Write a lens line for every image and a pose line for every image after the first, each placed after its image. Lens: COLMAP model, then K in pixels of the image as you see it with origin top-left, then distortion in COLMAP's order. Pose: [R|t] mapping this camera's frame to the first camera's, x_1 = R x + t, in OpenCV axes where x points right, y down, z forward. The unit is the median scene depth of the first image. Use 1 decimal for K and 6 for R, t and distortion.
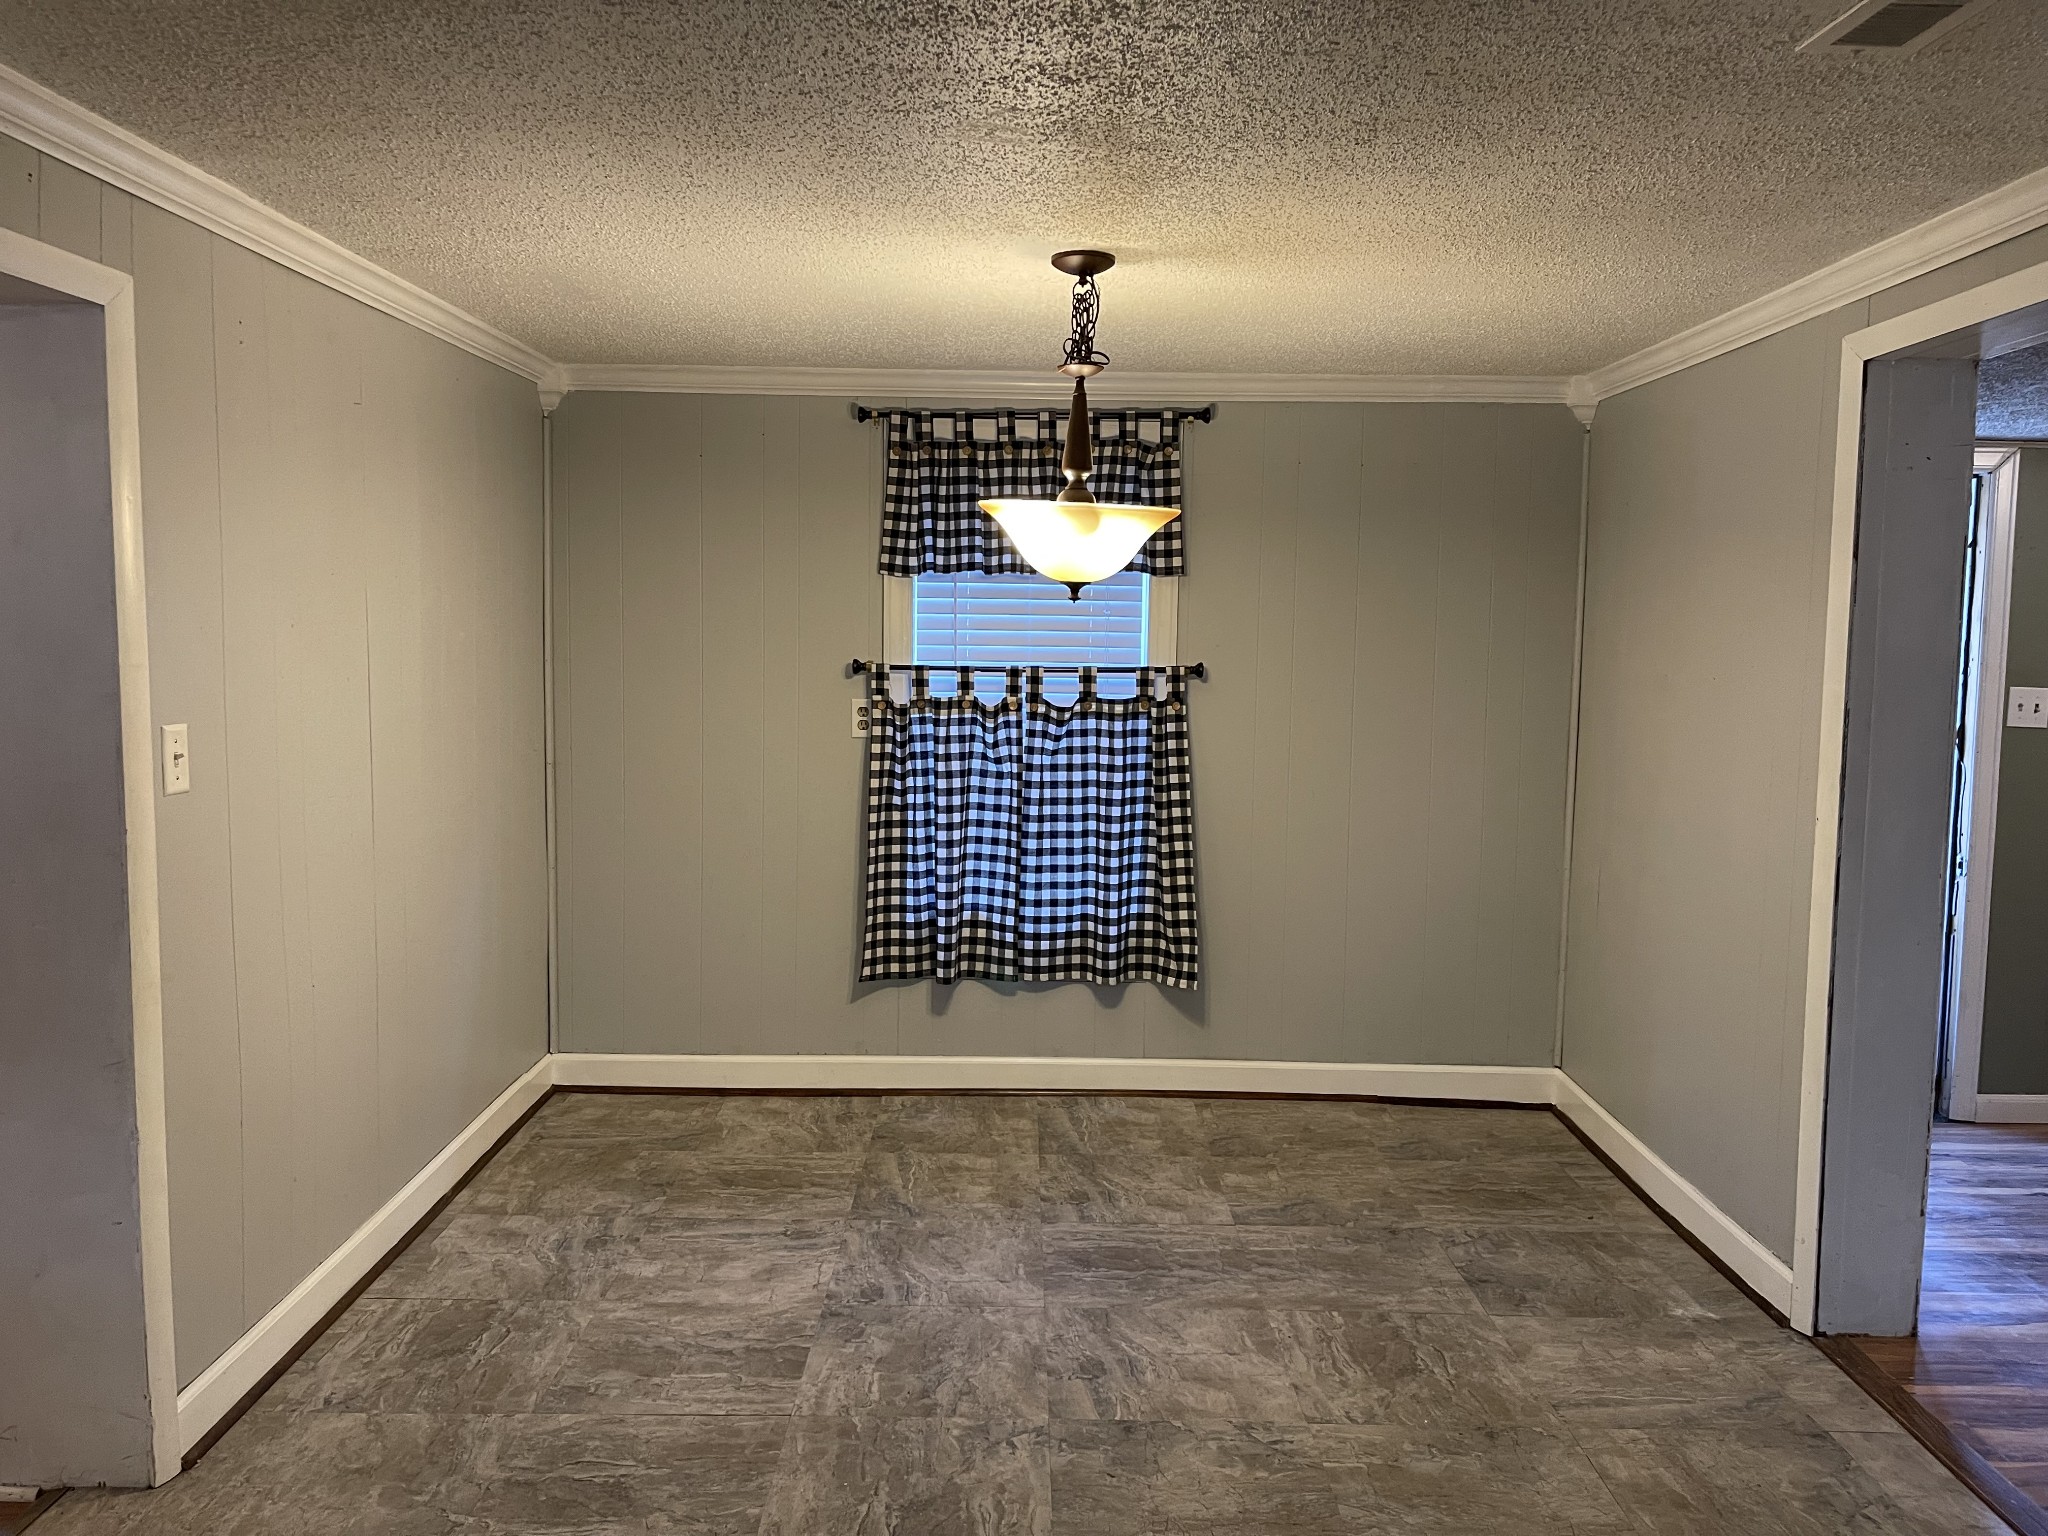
lens RADIAL K [[1561.4, 0, 1024.0], [0, 1561.4, 768.0], [0, 0, 1]] dist [0.111850, -0.150137]
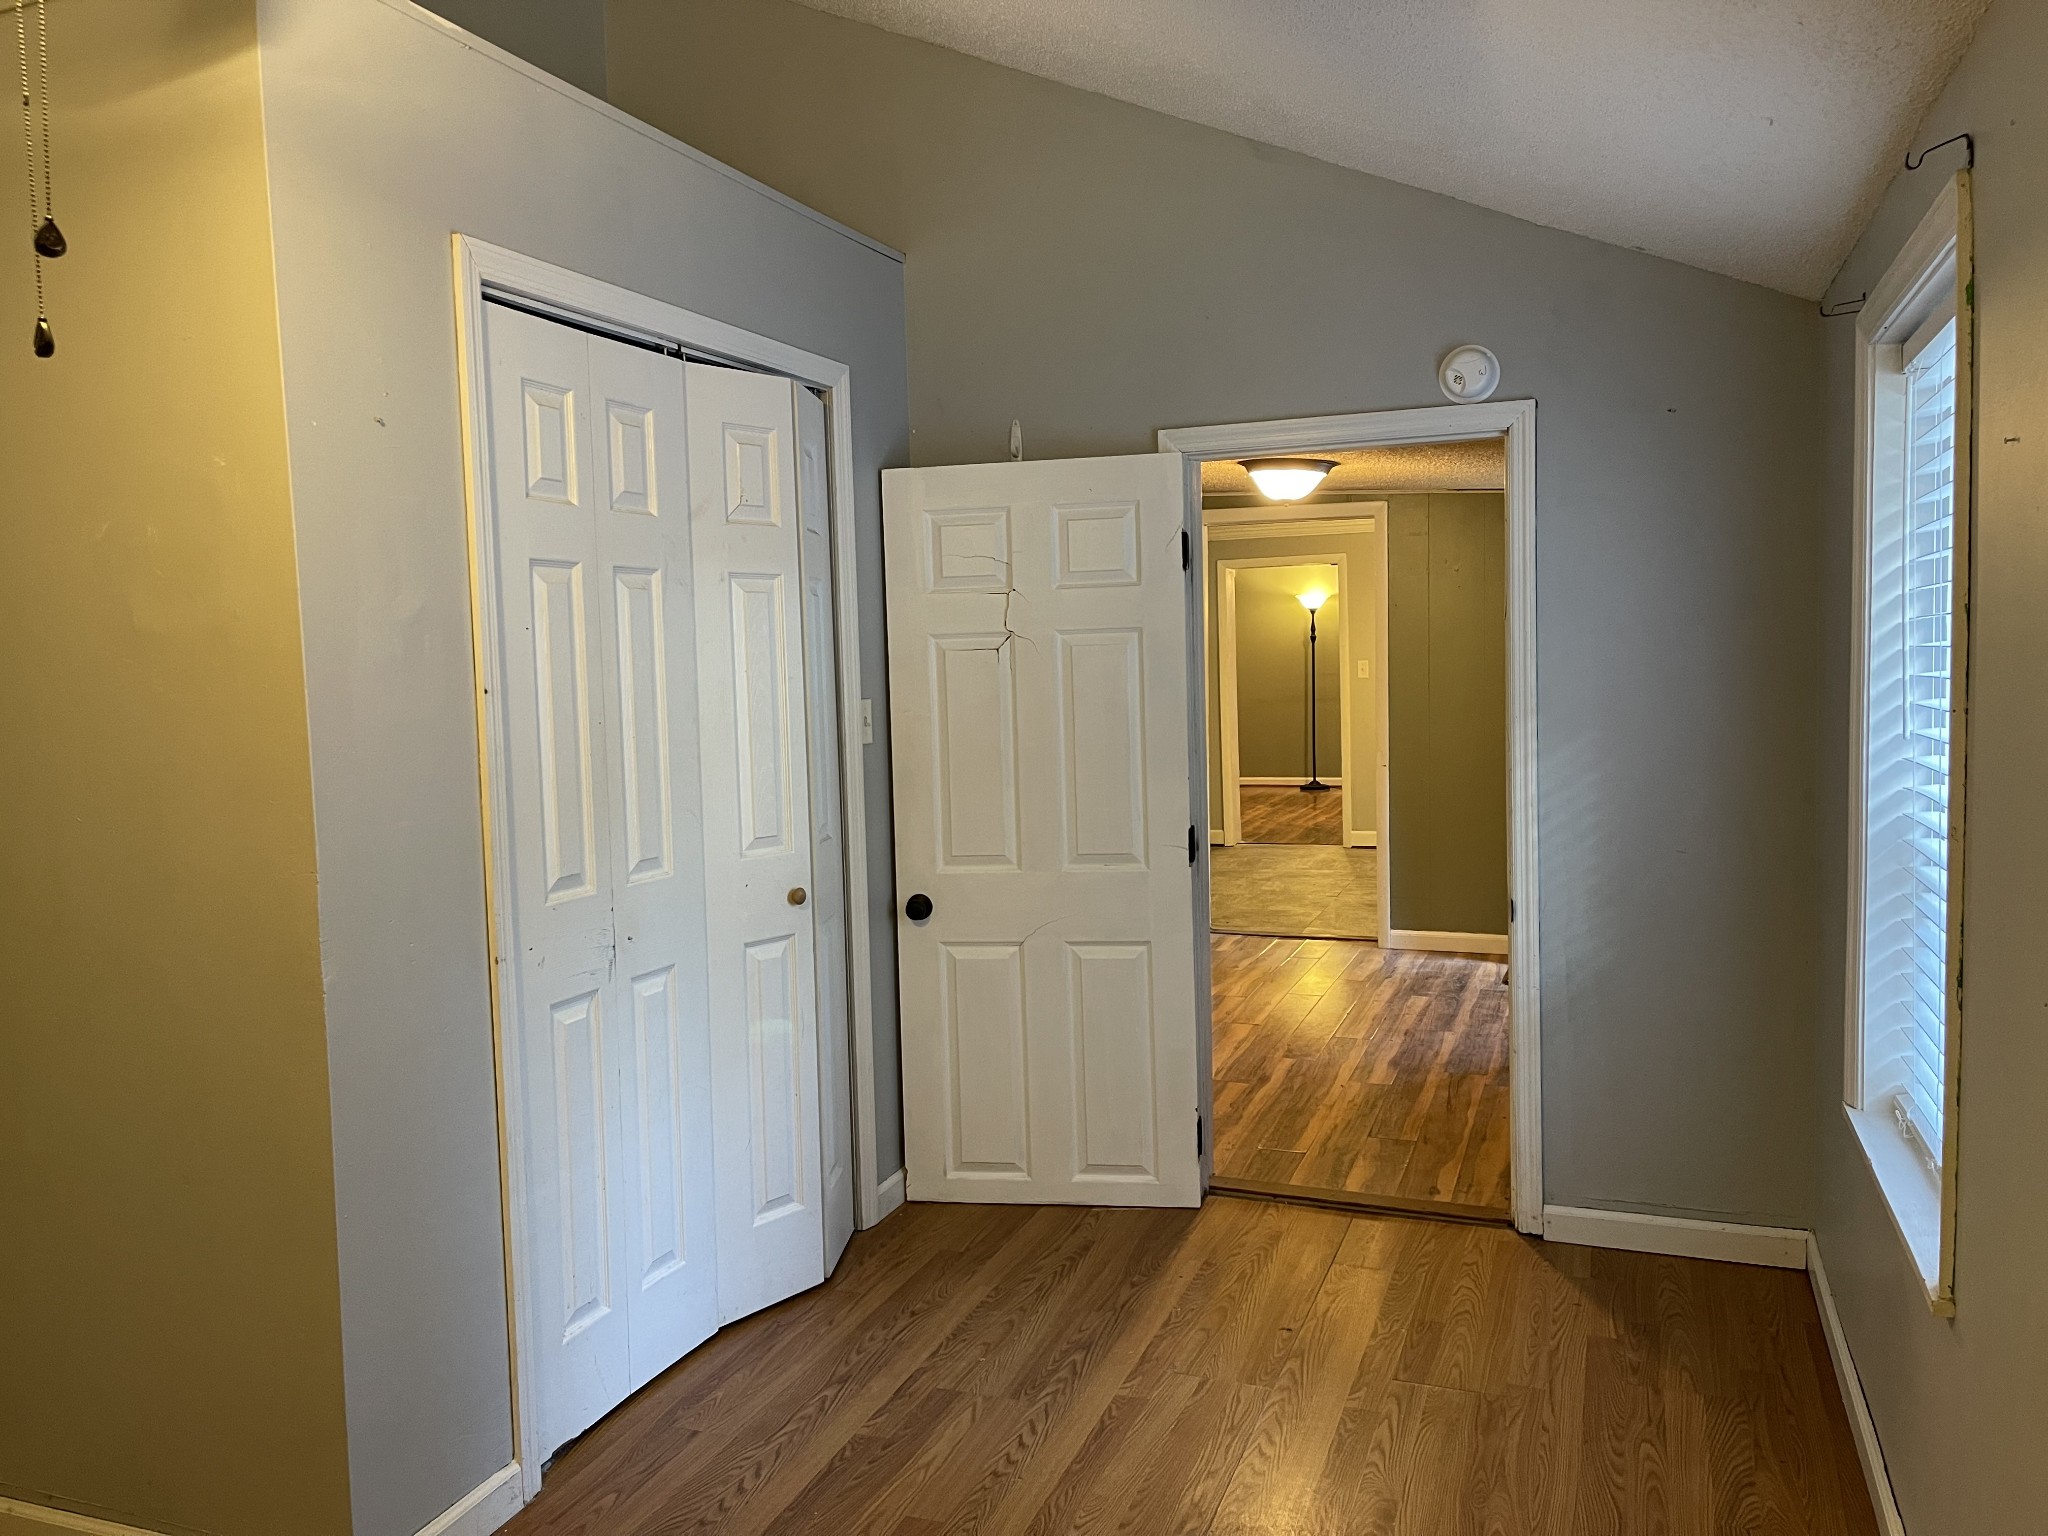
lens RADIAL K [[1561.4, 0, 1024.0], [0, 1561.4, 768.0], [0, 0, 1]] dist [0.111850, -0.150137]
pose [[-0.359235, 0.070771, -0.930560, 2.937748], [-0.067450, 0.992544, 0.101523, -0.087047], [0.930807, 0.099237, -0.351783, 1.365508]]
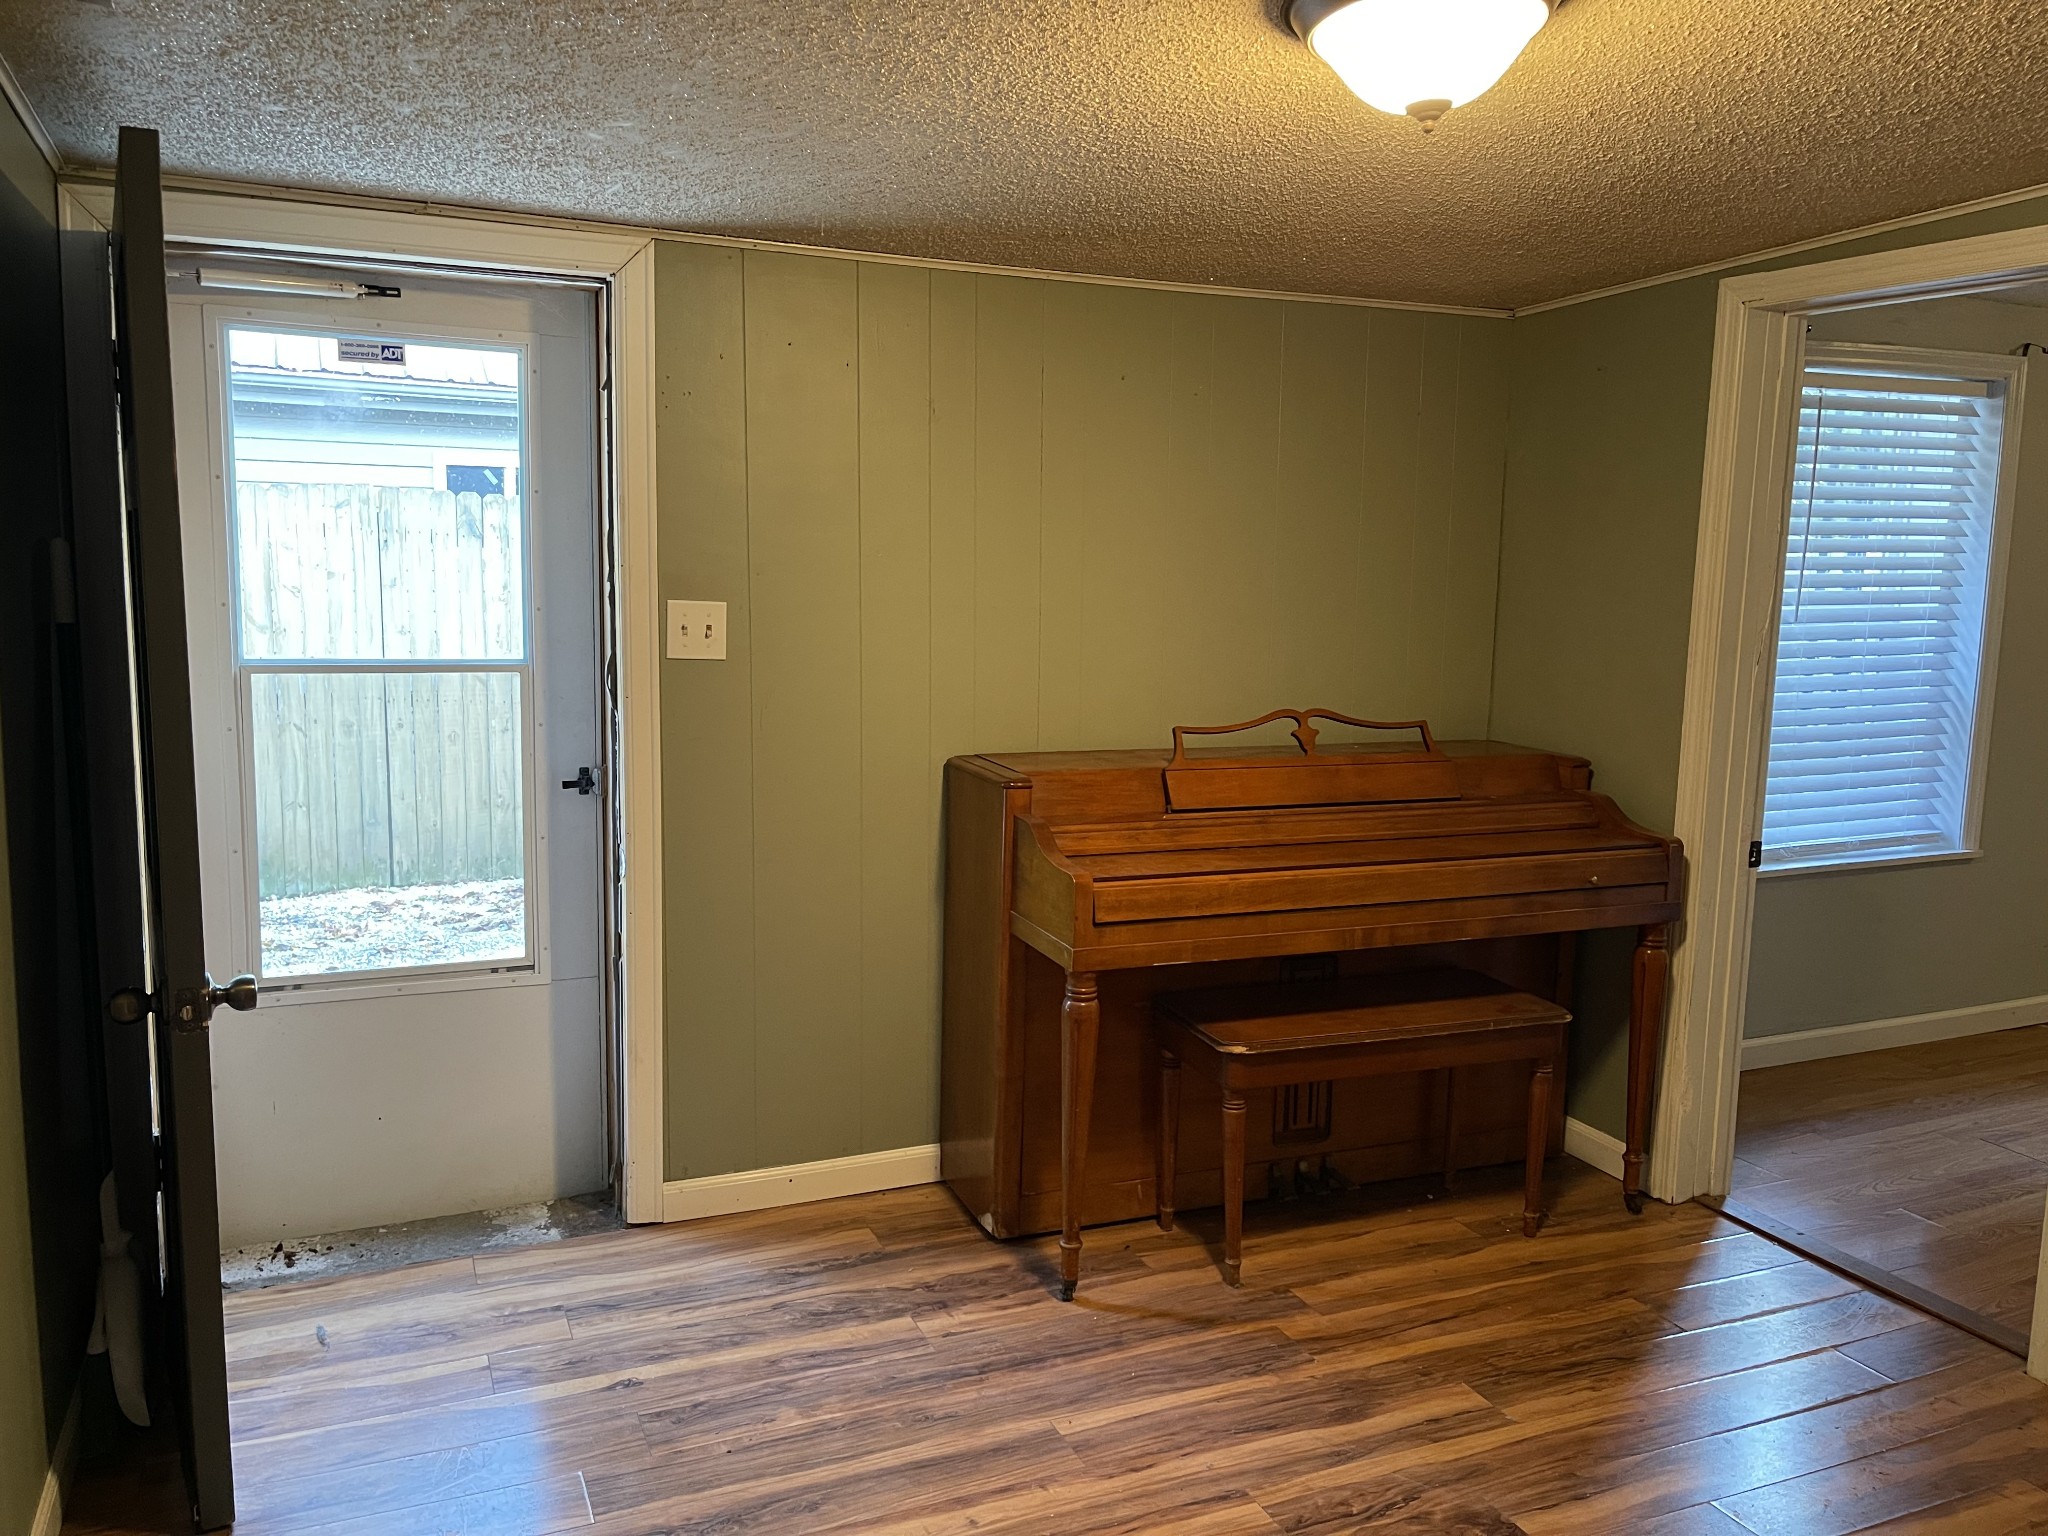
lens RADIAL K [[1561.4, 0, 1024.0], [0, 1561.4, 768.0], [0, 0, 1]] dist [0.111850, -0.150137]
pose [[0.913675, -0.049854, 0.403376, 0.723184], [0.029188, 0.997935, 0.057223, -0.018632], [-0.405396, -0.040510, 0.913243, 0.475038]]
